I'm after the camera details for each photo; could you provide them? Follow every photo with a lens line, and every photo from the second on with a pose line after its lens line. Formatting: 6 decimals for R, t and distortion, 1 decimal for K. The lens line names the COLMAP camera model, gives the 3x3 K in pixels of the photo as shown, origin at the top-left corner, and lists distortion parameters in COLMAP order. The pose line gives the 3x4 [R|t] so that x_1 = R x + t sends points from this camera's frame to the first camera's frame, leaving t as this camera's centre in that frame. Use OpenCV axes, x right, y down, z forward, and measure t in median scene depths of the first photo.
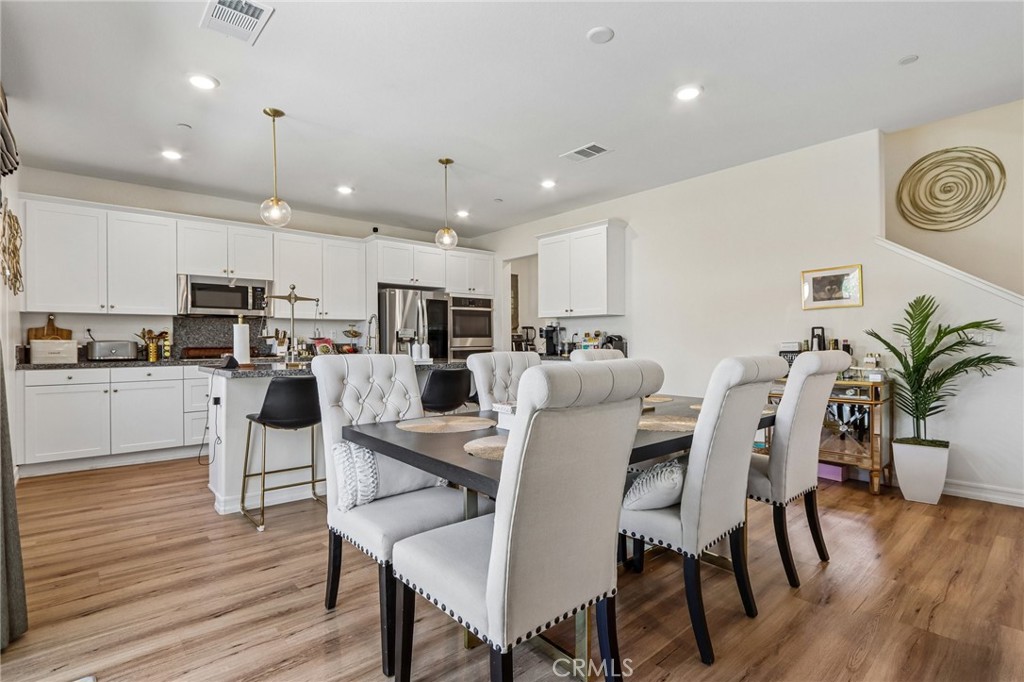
lens RADIAL K [[483.0, 0, 510.3], [0, 483.0, 345.7], [0, 0, 1]] dist [-0.009338, 0.002692]
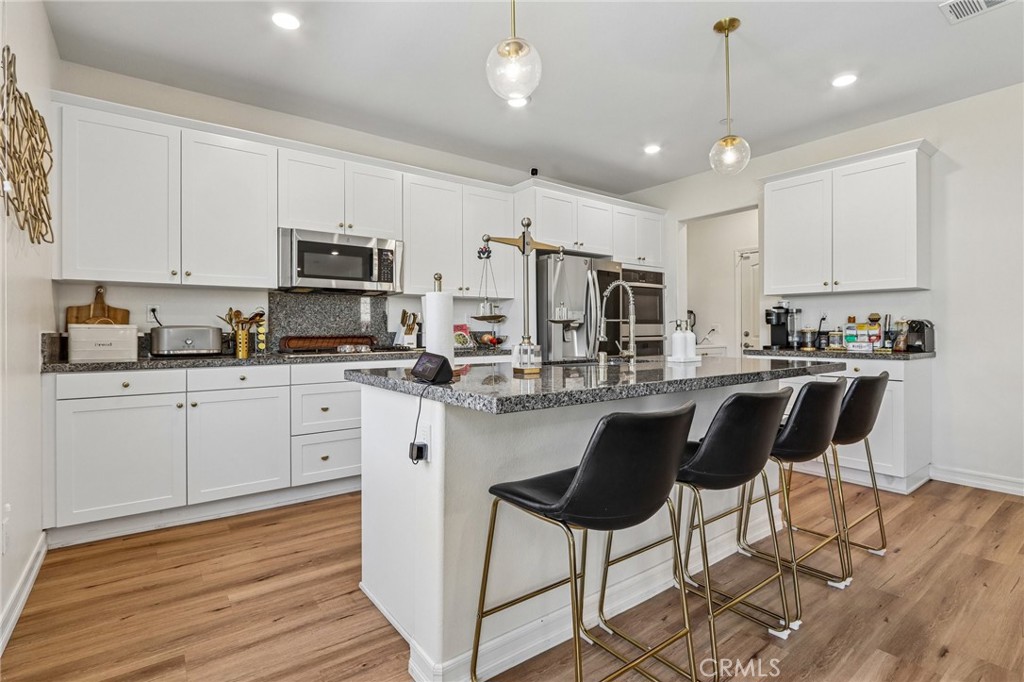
lens RADIAL K [[483.0, 0, 513.4], [0, 483.0, 333.1], [0, 0, 1]] dist [-0.009338, 0.002692]
pose [[0.997724, 0.002537, -0.067386, -0.317394], [-0.002773, 0.999990, -0.003403, 0.000441], [0.067377, 0.003582, 0.997721, 0.349418]]
